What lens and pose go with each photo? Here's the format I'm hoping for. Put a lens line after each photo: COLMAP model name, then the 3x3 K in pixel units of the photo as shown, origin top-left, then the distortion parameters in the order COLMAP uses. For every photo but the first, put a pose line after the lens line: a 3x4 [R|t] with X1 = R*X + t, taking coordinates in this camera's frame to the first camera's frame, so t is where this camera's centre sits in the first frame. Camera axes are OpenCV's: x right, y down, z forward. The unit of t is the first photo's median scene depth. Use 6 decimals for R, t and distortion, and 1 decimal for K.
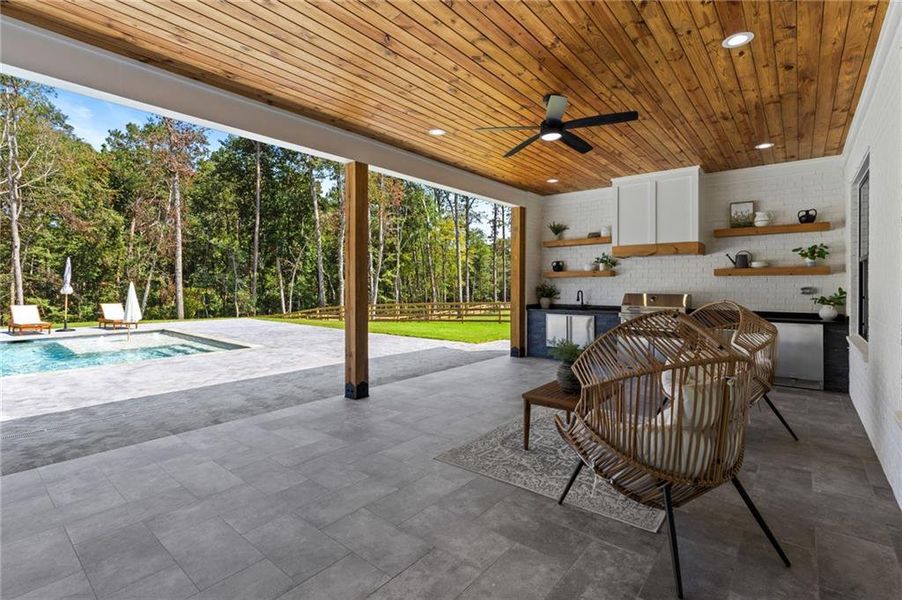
lens RADIAL K [[416.1, 0, 455.4], [0, 416.1, 289.1], [0, 0, 1]] dist [0.008180, 0.000173]
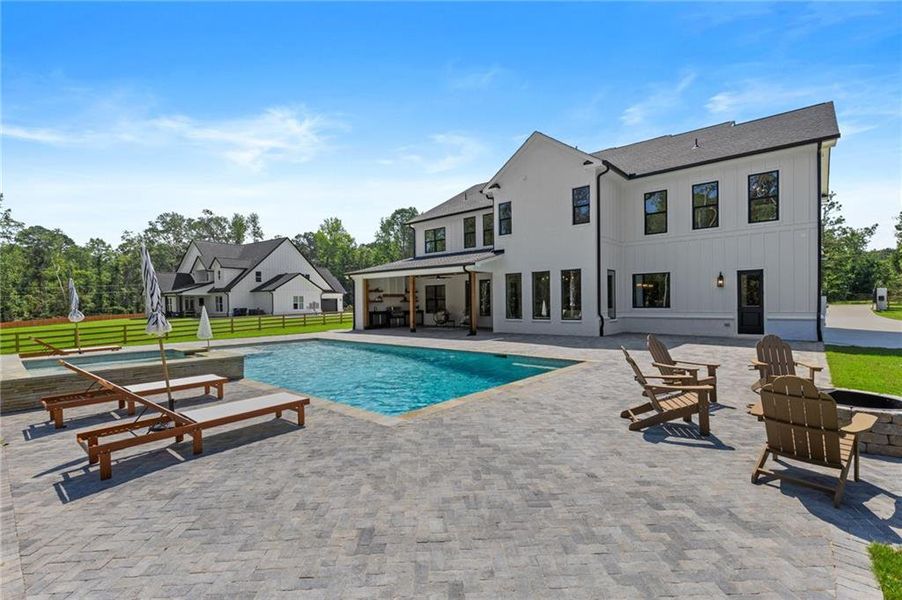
lens RADIAL K [[403.5, 0, 451.0], [0, 403.5, 306.5], [0, 0, 1]] dist [0.002025, -0.000145]
pose [[0.032298, -0.009548, 0.999433, -3.725242], [0.022918, 0.999699, 0.008810, -0.018538], [-0.999215, 0.022620, 0.032508, 0.437583]]
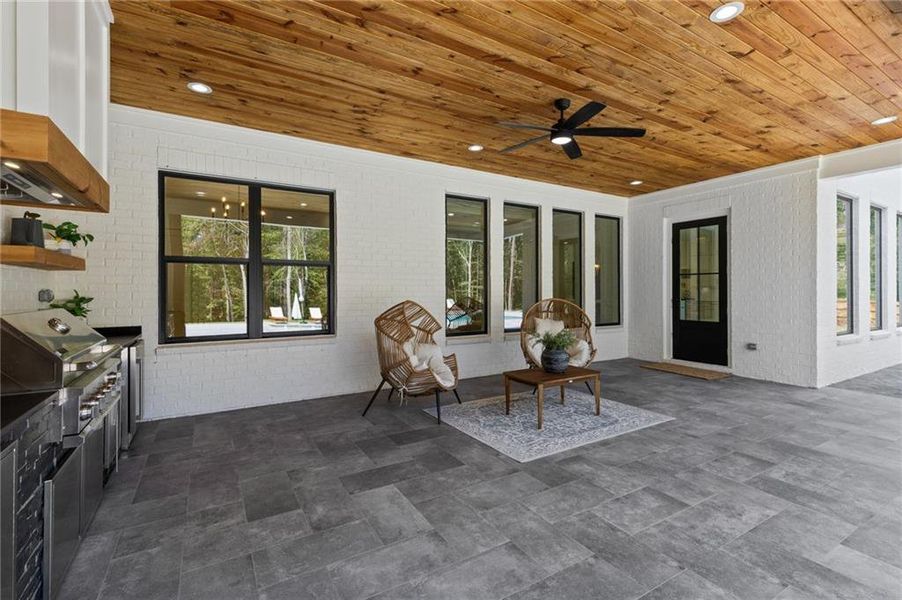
lens RADIAL K [[409.5, 0, 450.0], [0, 409.5, 294.6], [0, 0, 1]] dist [0.001208, 0.000224]
pose [[-0.939044, -0.004311, 0.343770, 0.095798], [0.001178, 0.999875, 0.015757, -0.004010], [-0.343795, 0.015201, -0.938922, 1.353501]]
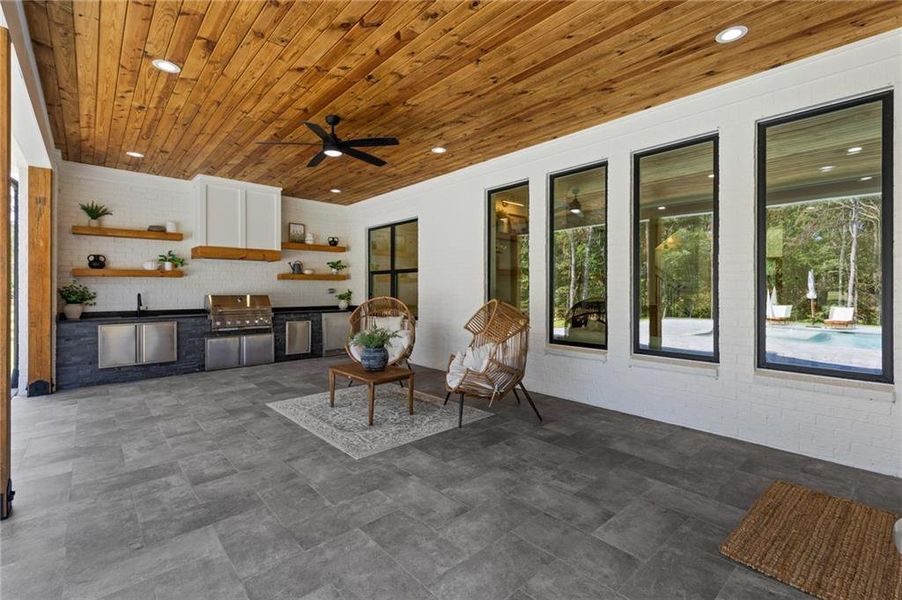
lens RADIAL K [[404.9, 0, 454.4], [0, 404.9, 296.8], [0, 0, 1]] dist [0.005884, -0.000384]
pose [[0.151184, -0.020631, 0.988290, -0.531730], [0.008900, 0.999770, 0.019509, 0.000252], [-0.988466, 0.005846, 0.151333, 0.343372]]
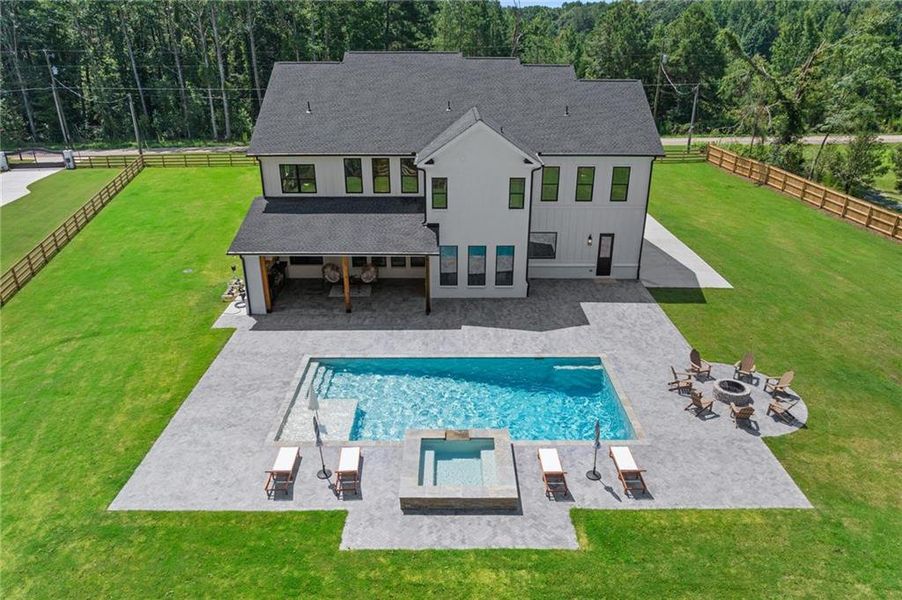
lens RADIAL K [[621.1, 0, 454.1], [0, 621.1, 327.9], [0, 0, 1]] dist [-0.034636, -0.000314]
pose [[-0.635578, -0.320470, 0.702381, -4.454031], [0.008987, 0.906644, 0.421800, -1.807636], [-0.771984, 0.274399, -0.573363, 3.183732]]
